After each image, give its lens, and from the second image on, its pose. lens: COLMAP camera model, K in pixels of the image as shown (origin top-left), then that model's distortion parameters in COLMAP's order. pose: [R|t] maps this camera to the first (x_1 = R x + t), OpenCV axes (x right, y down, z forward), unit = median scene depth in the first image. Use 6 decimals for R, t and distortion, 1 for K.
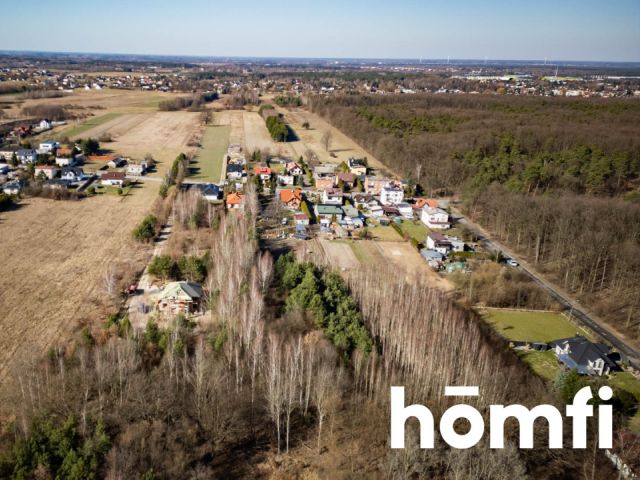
lens RADIAL K [[1721.0, 0, 317.4], [0, 1721.0, 240.3], [0, 0, 1]] dist [0.834323, 0.000000]
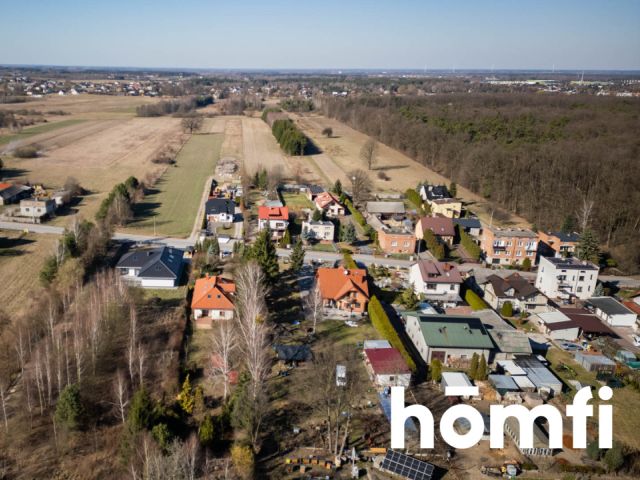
lens RADIAL K [[1721.0, 0, 321.7], [0, 1721.0, 238.2], [0, 0, 1]] dist [0.834323, 0.000000]
pose [[0.999980, -0.006330, 0.000953, -0.010457], [0.006338, 0.999949, -0.007897, -0.016868], [-0.000903, 0.007903, 0.999968, 0.285201]]
